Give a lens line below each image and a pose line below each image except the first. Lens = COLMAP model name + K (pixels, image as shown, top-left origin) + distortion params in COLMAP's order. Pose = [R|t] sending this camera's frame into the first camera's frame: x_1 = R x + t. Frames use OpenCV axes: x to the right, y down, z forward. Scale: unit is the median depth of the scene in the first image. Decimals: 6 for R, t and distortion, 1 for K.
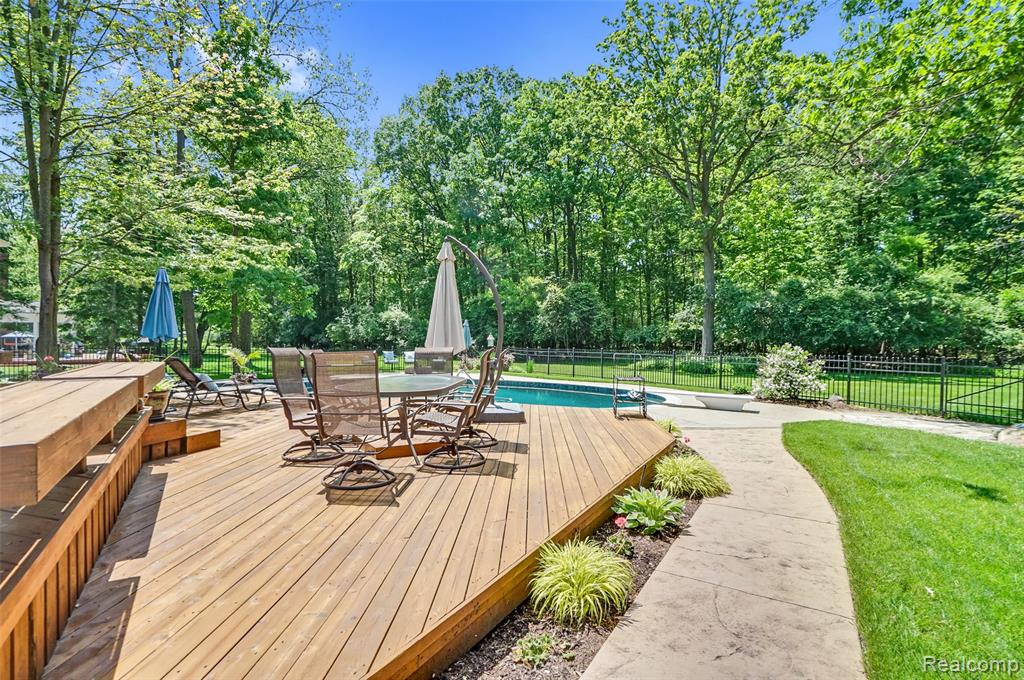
lens RADIAL K [[531.5, 0, 512.0], [0, 531.5, 340.0], [0, 0, 1]] dist [-0.055192, 0.030419]
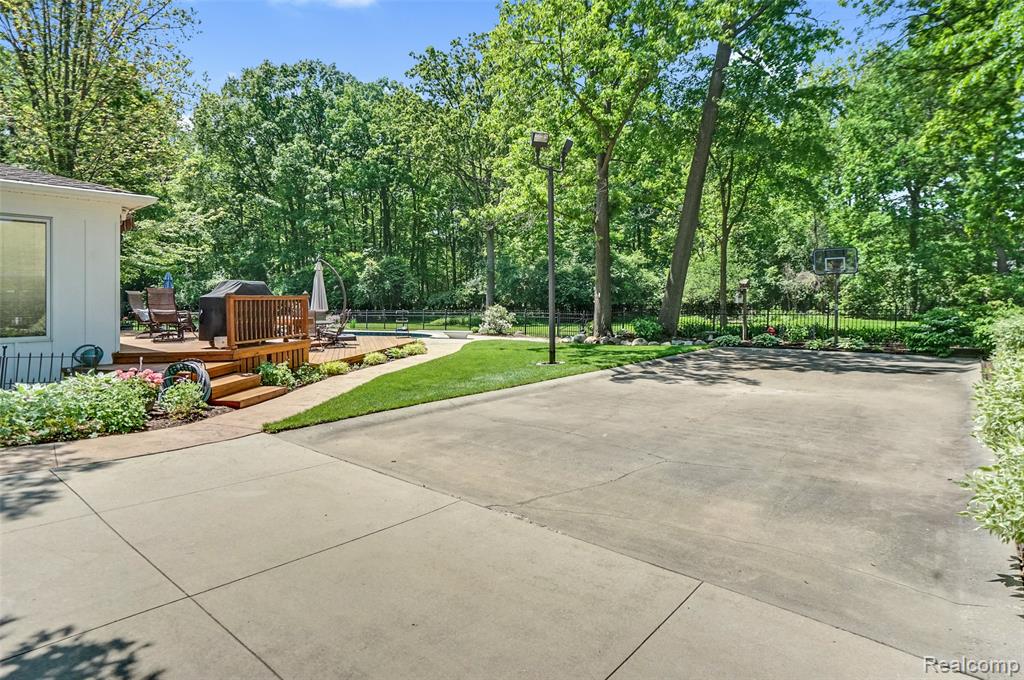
lens RADIAL K [[546.0, 0, 509.4], [0, 546.0, 272.1], [0, 0, 1]] dist [-0.000673, 0.000192]
pose [[0.947825, 0.002918, 0.318778, -0.019105], [0.014214, 0.998577, -0.051401, -0.002759], [-0.318475, 0.053250, 0.946435, -0.275603]]
